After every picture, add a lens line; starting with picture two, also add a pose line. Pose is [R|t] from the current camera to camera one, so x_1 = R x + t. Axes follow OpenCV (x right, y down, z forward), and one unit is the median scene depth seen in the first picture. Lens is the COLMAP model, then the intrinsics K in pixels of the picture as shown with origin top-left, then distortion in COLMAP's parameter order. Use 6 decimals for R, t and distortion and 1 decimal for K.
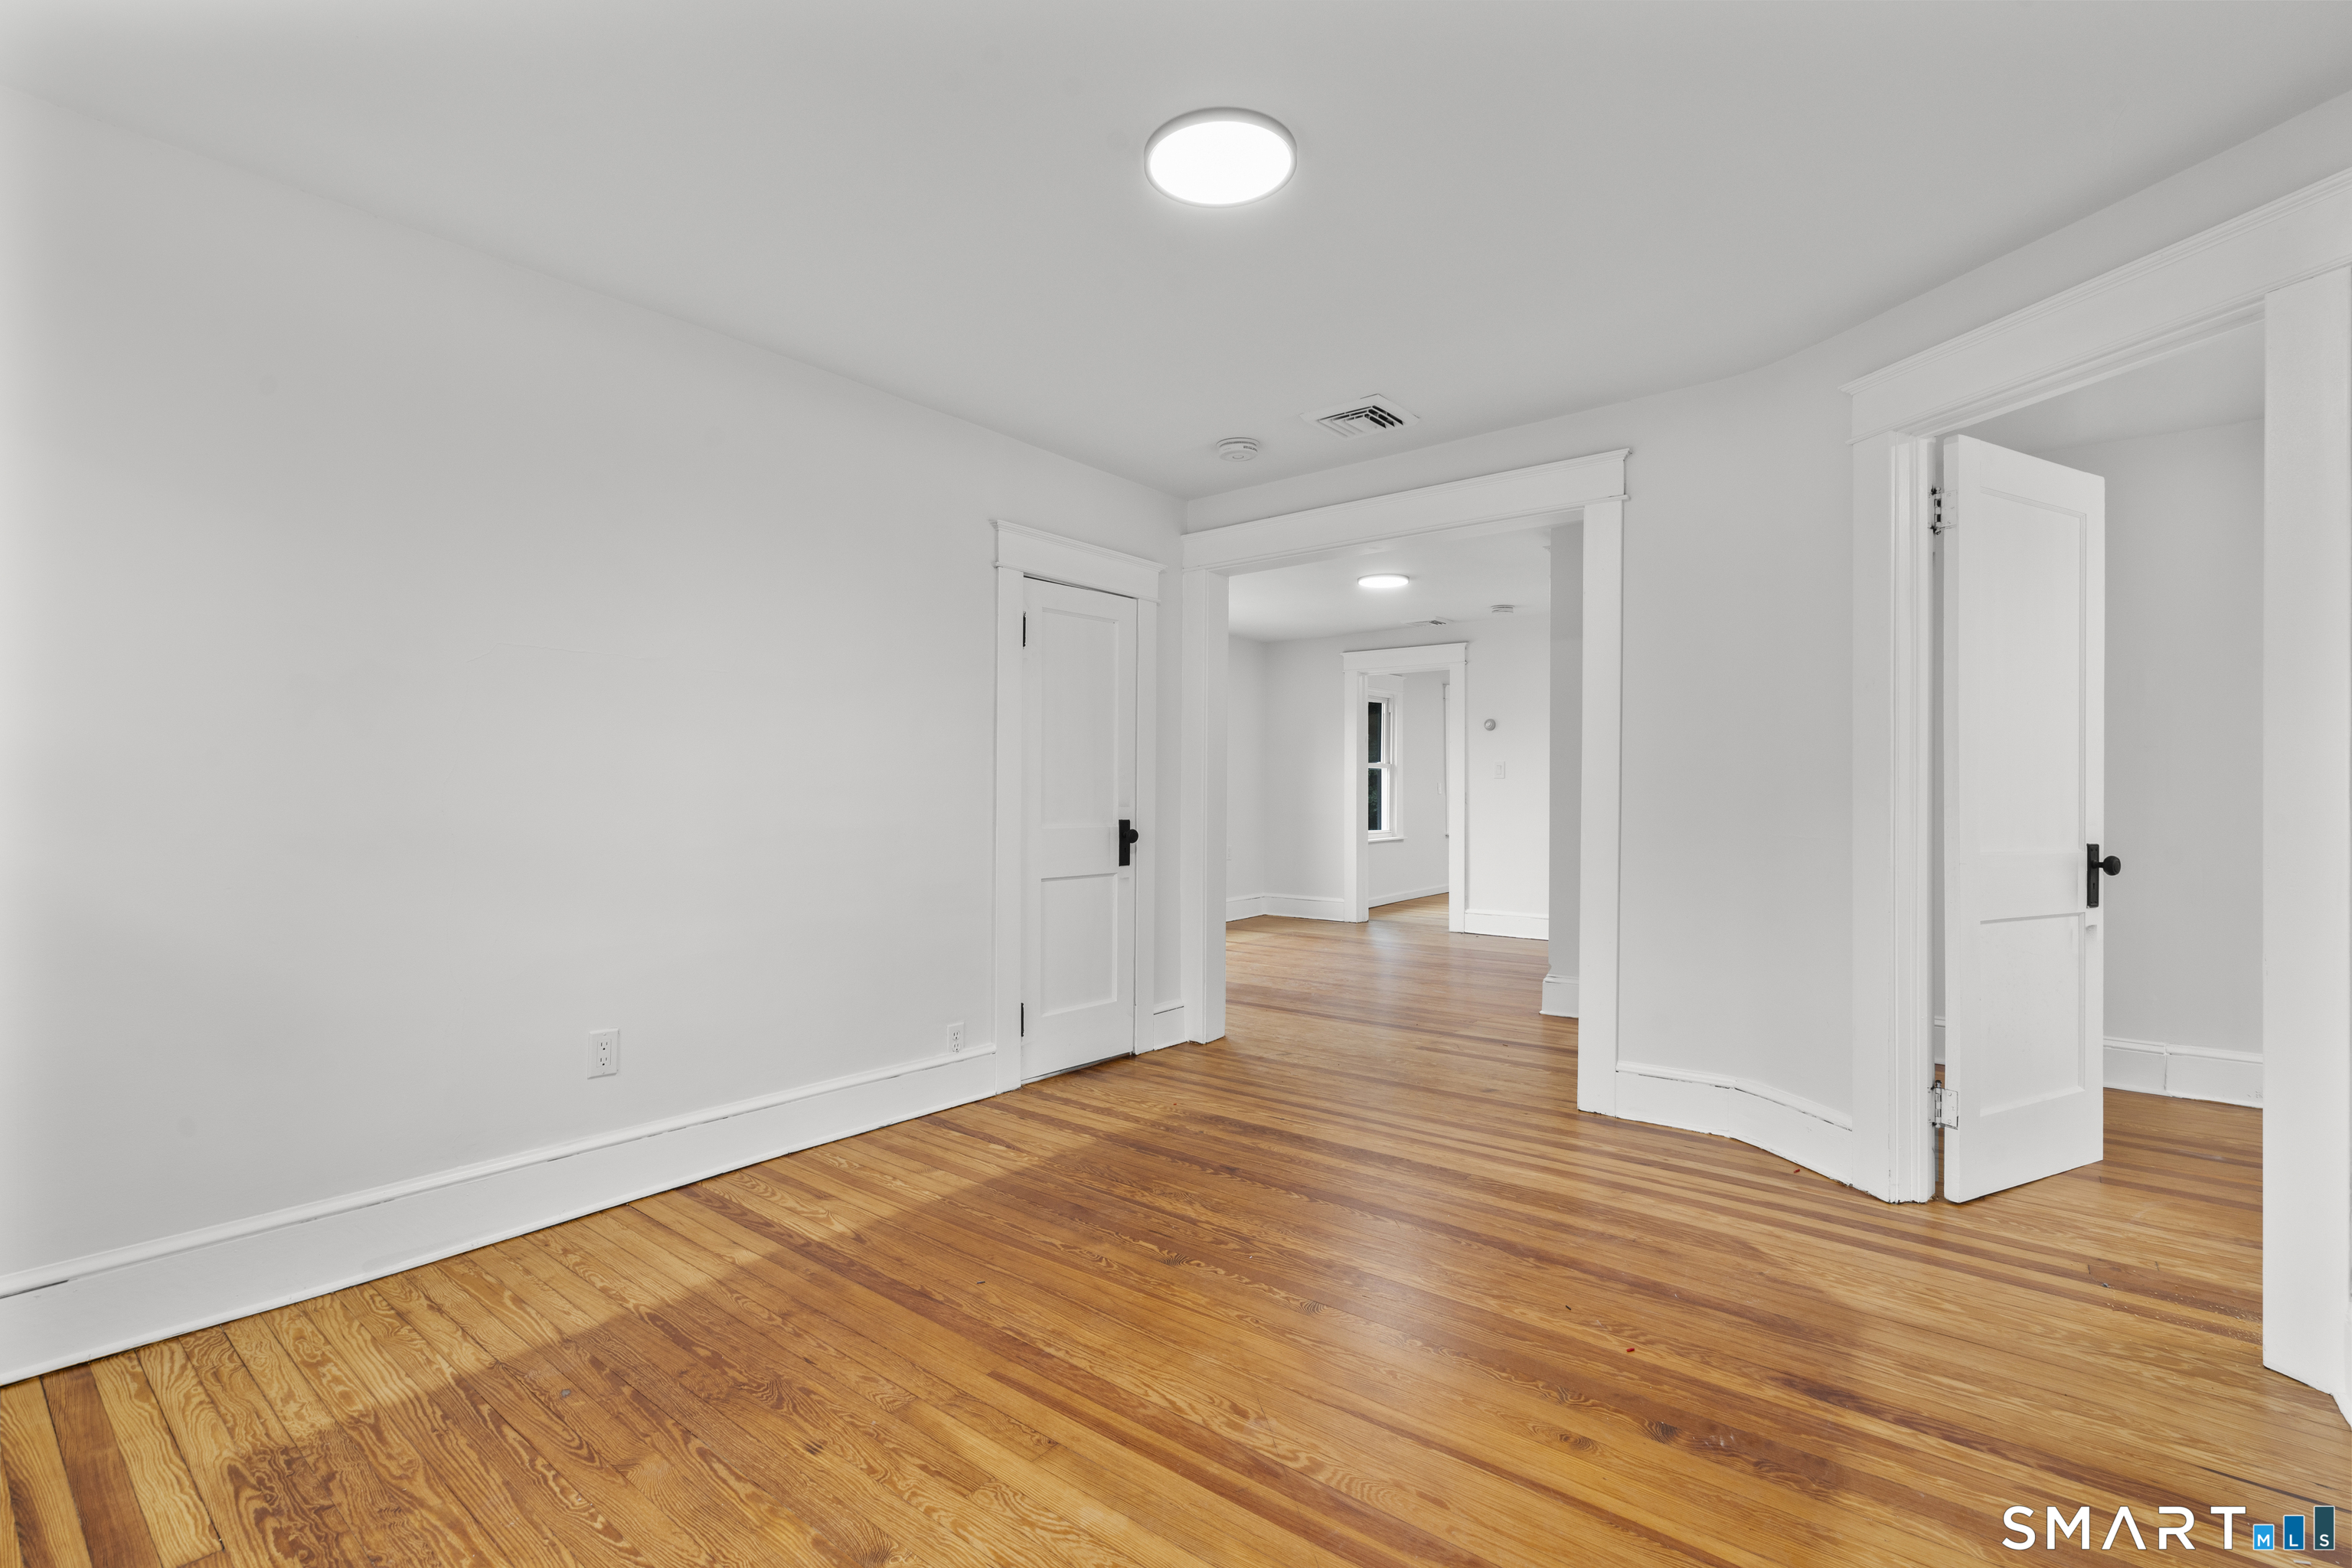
lens RADIAL K [[1056.6, 0, 1176.0], [0, 1056.6, 784.0], [0, 0, 1]] dist [-0.002564, 0.000265]
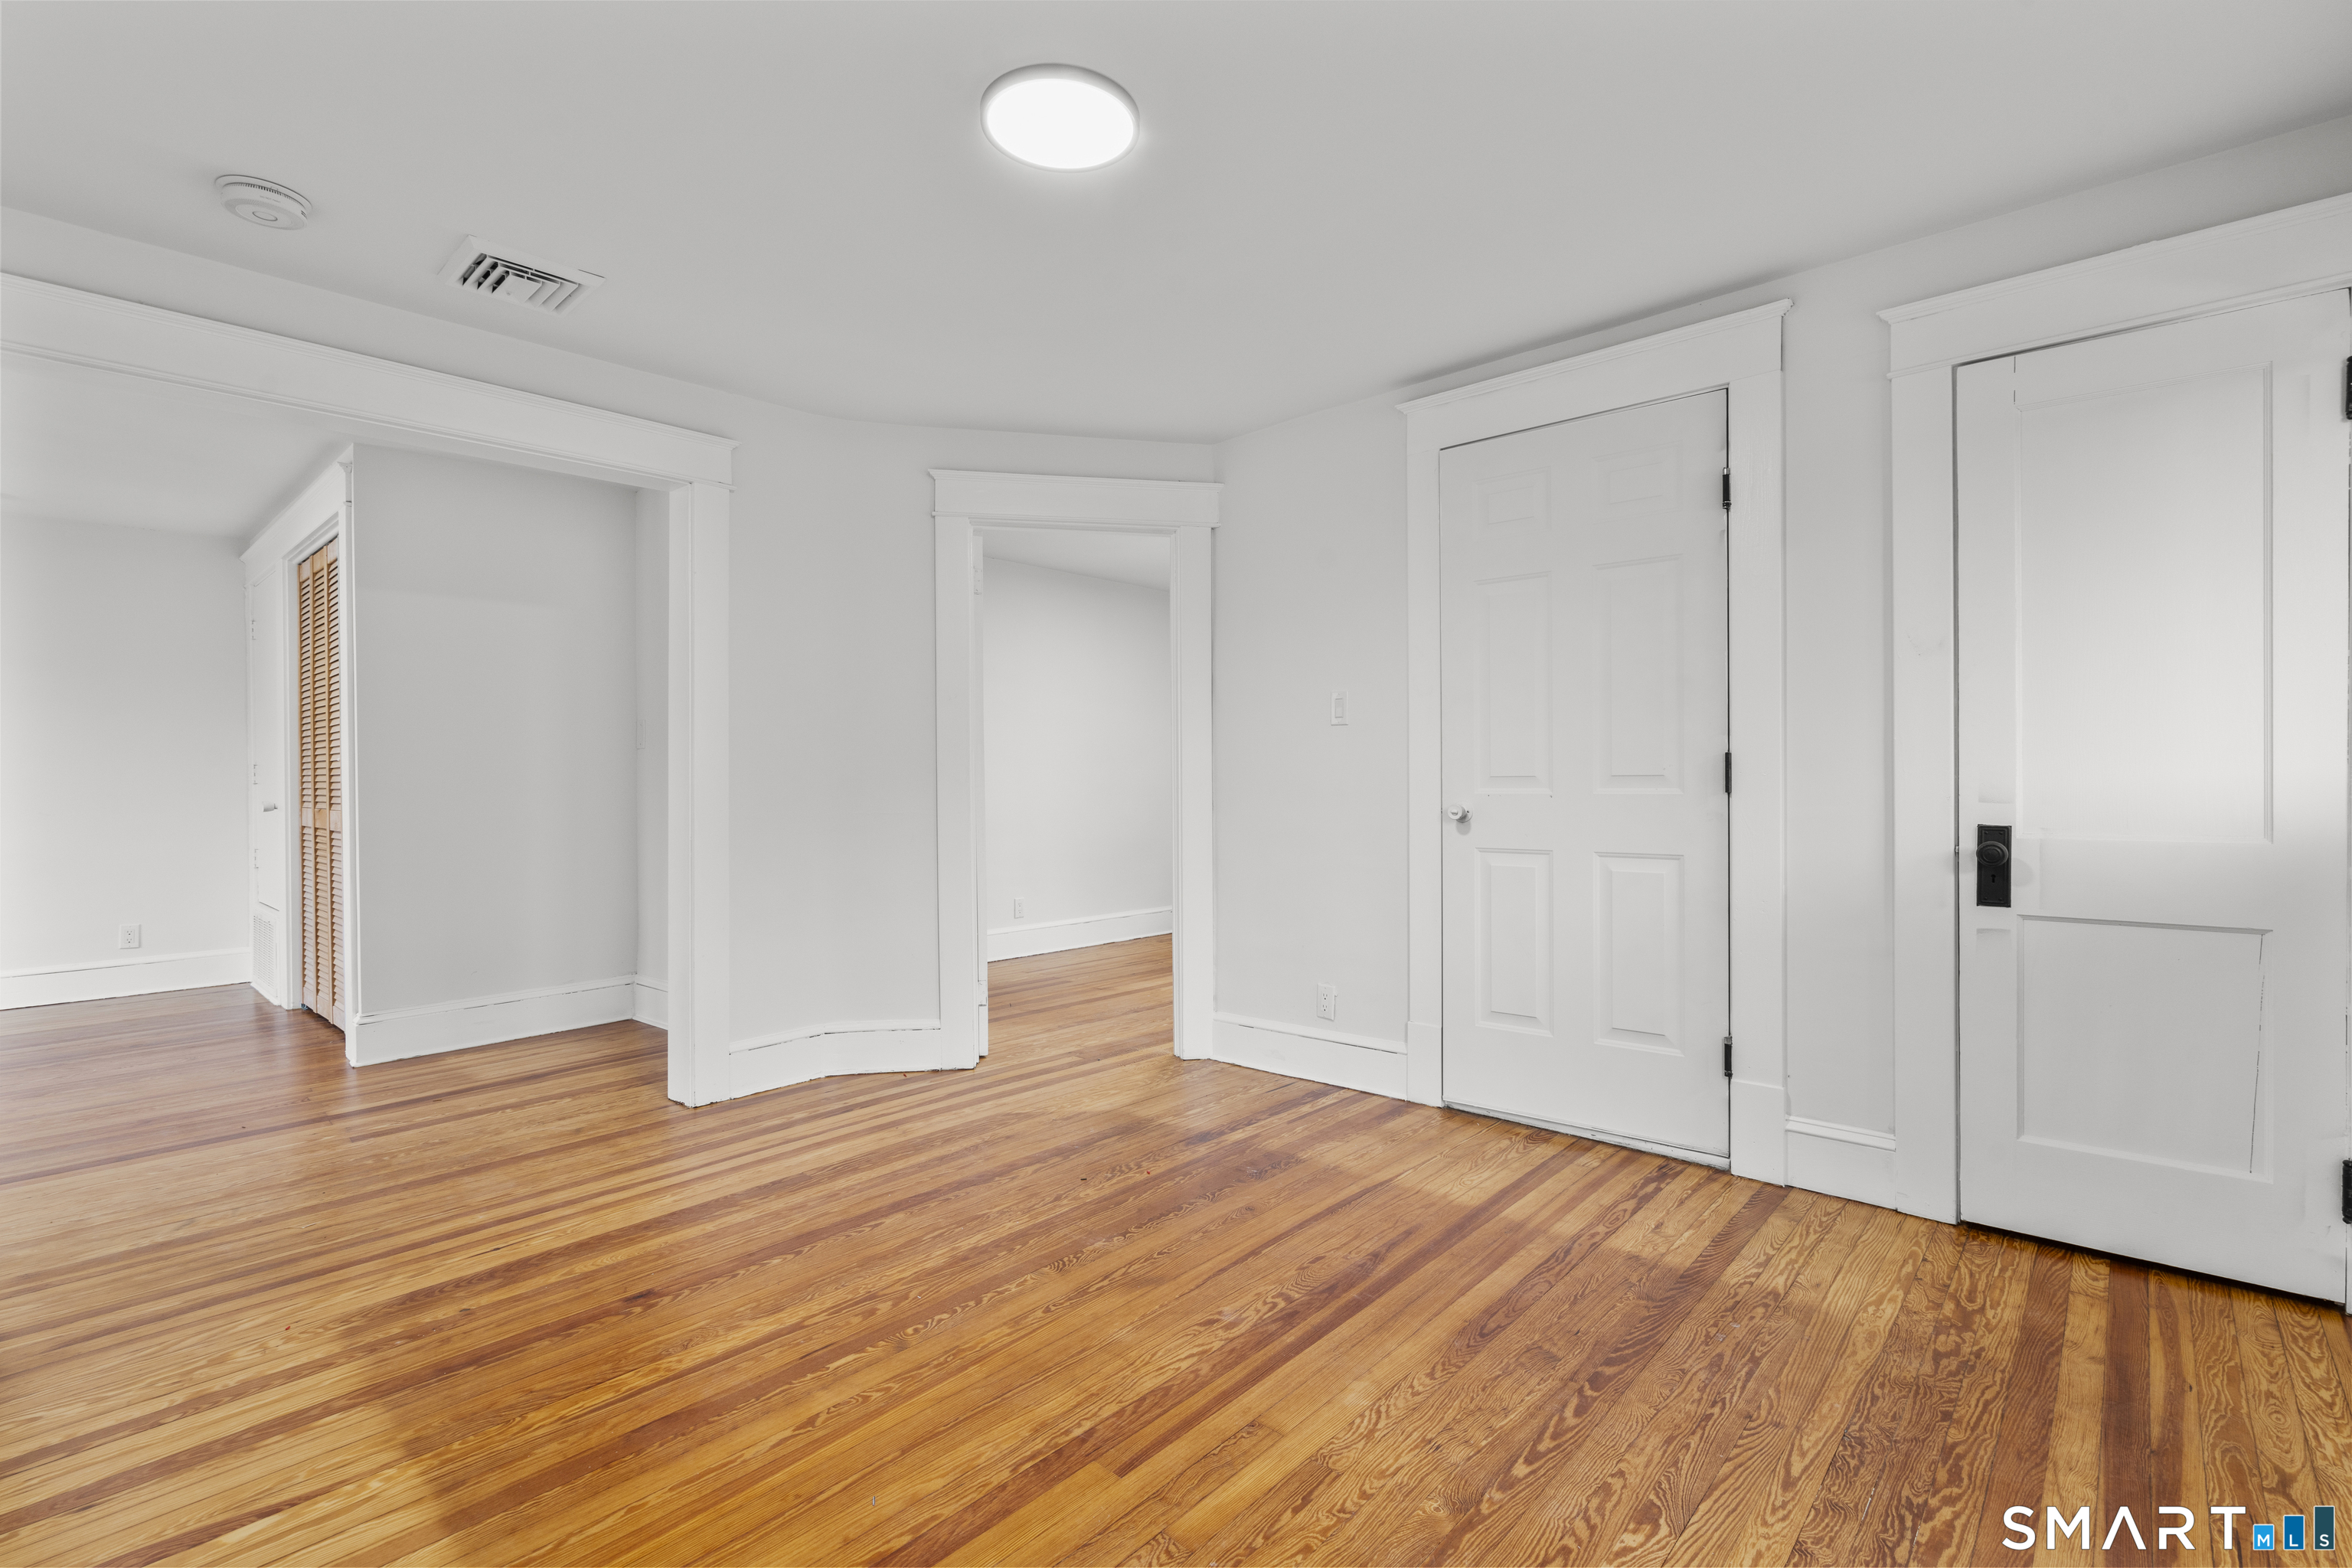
lens RADIAL K [[1056.6, 0, 1176.0], [0, 1056.6, 784.0], [0, 0, 1]] dist [-0.002564, 0.000265]
pose [[0.061997, -0.008312, 0.998042, -0.611975], [-0.001048, 0.999964, 0.008393, 0.004846], [-0.998076, -0.001566, 0.061986, 0.555064]]
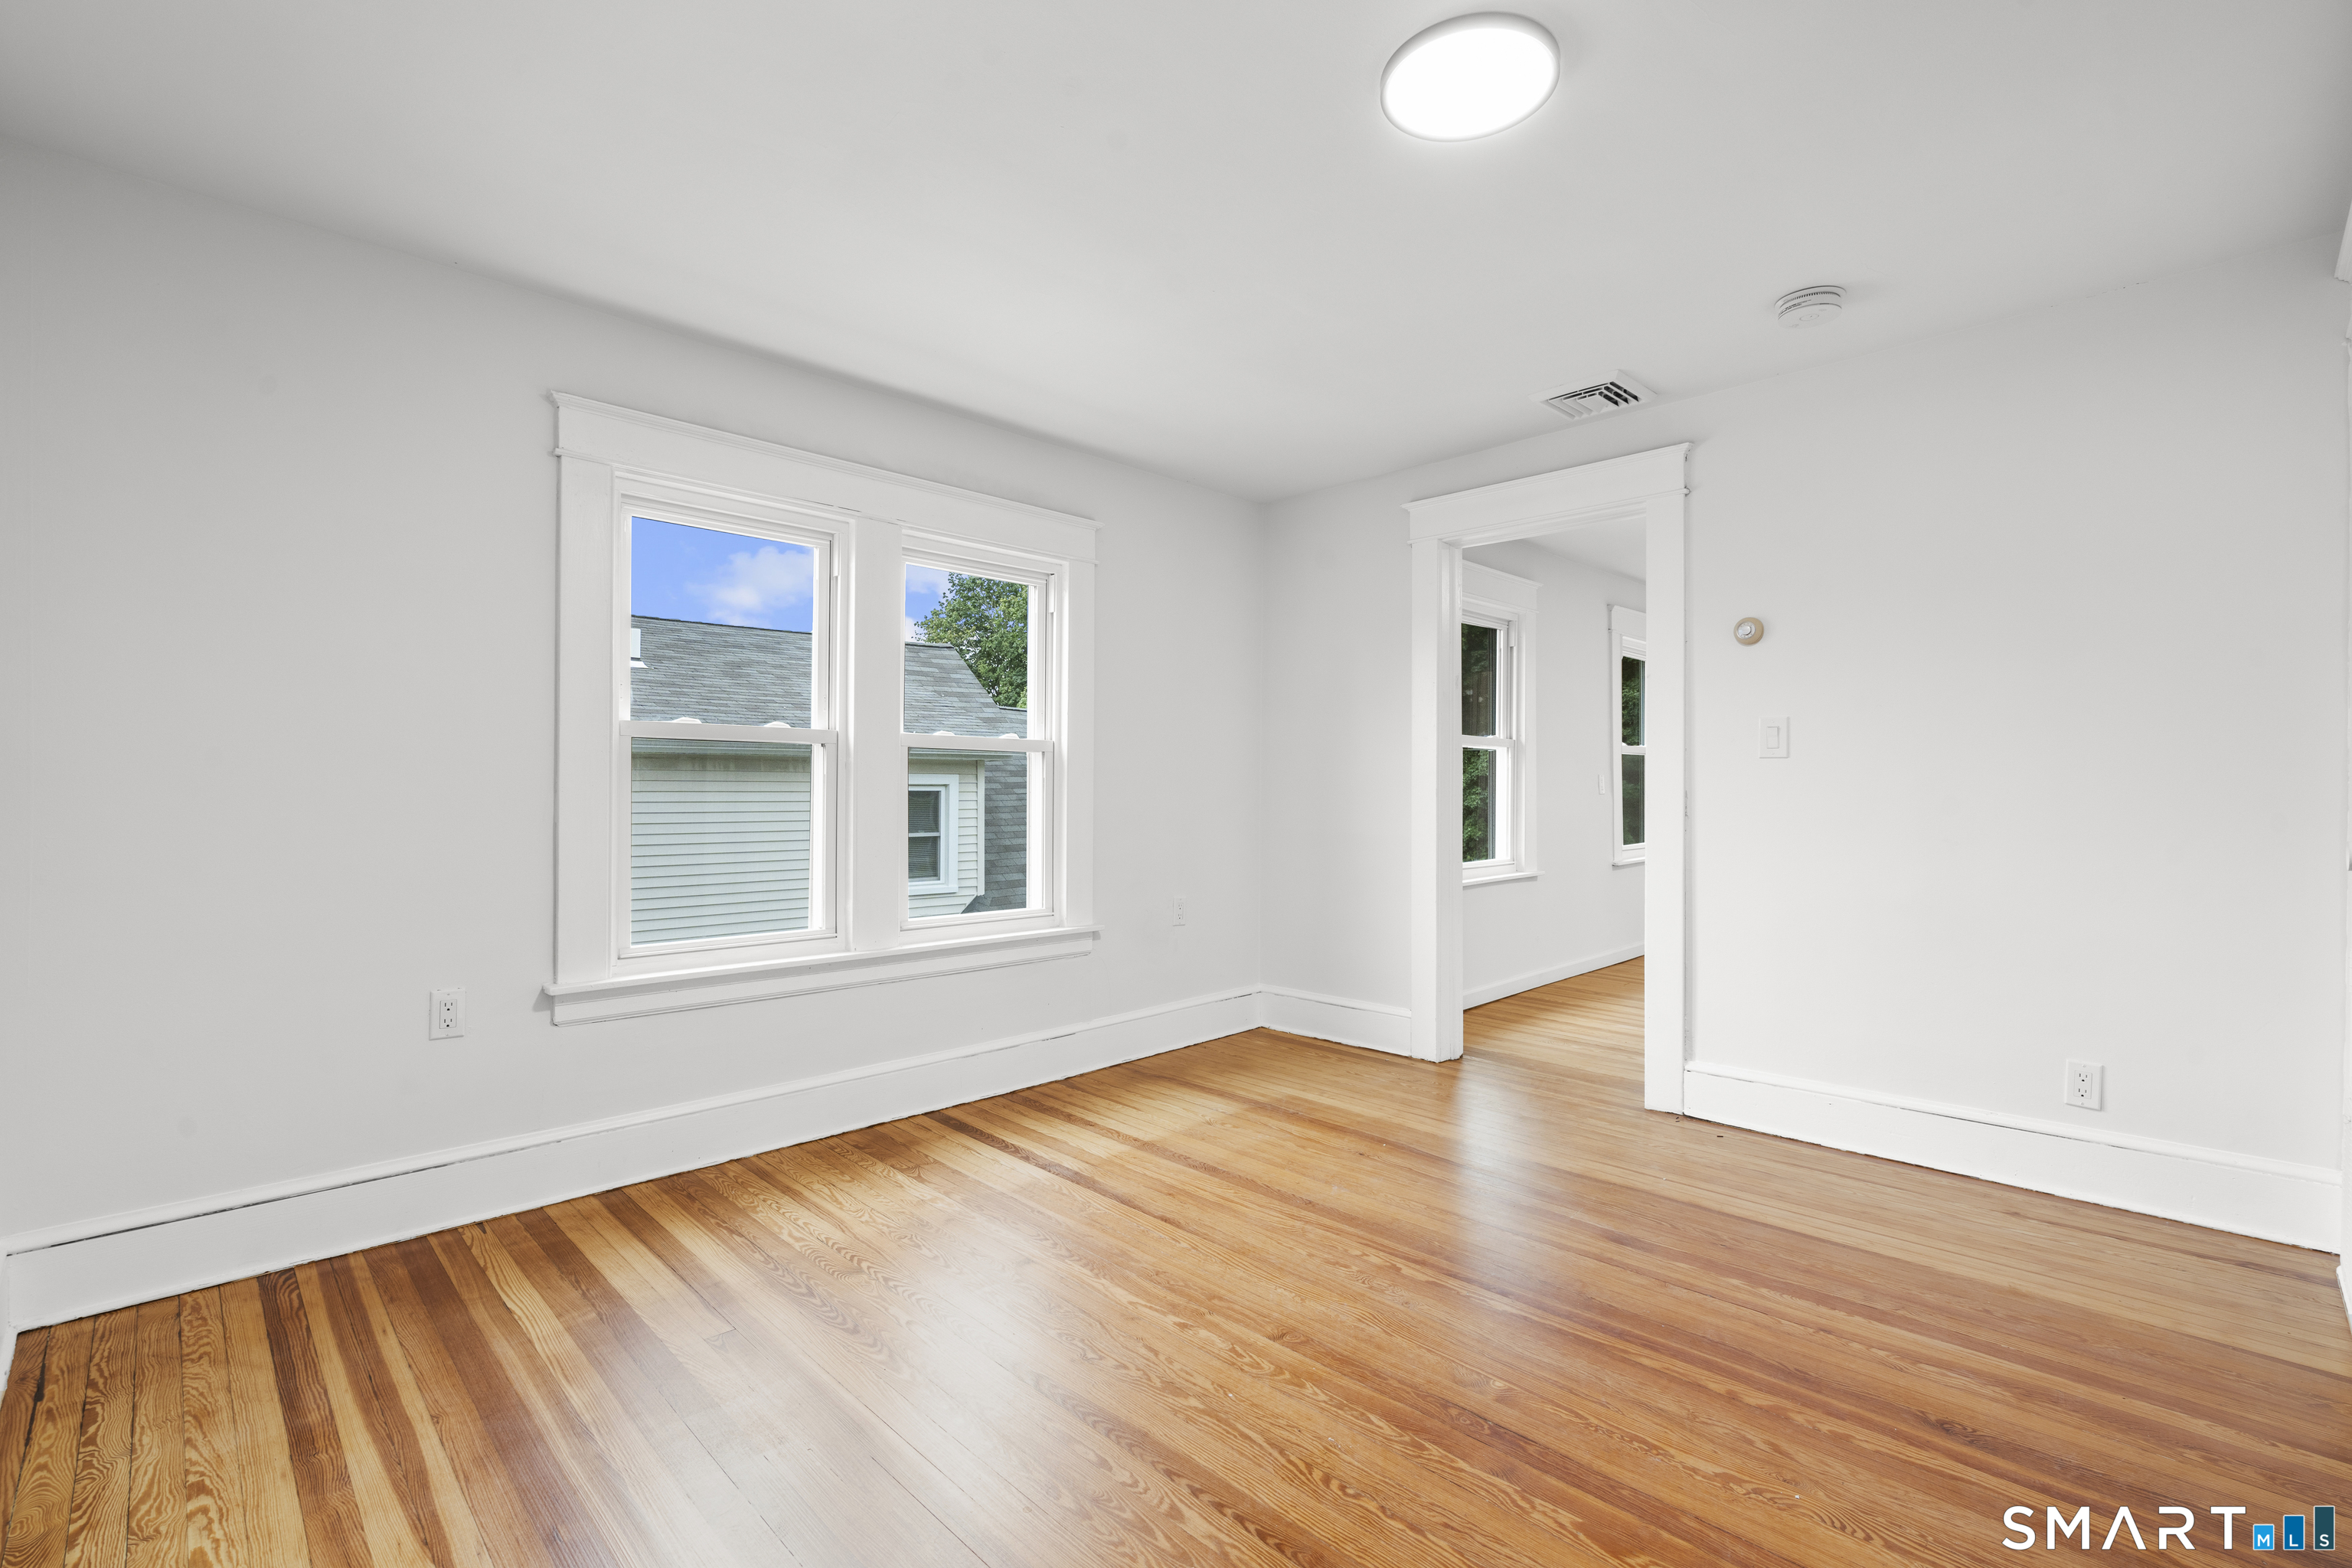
lens RADIAL K [[1056.6, 0, 1176.0], [0, 1056.6, 784.0], [0, 0, 1]] dist [-0.002564, 0.000265]
pose [[0.993016, 0.001066, -0.117973, 0.294581], [-0.000773, 0.999996, 0.002531, 0.008975], [0.117975, -0.002422, 0.993014, 1.360798]]
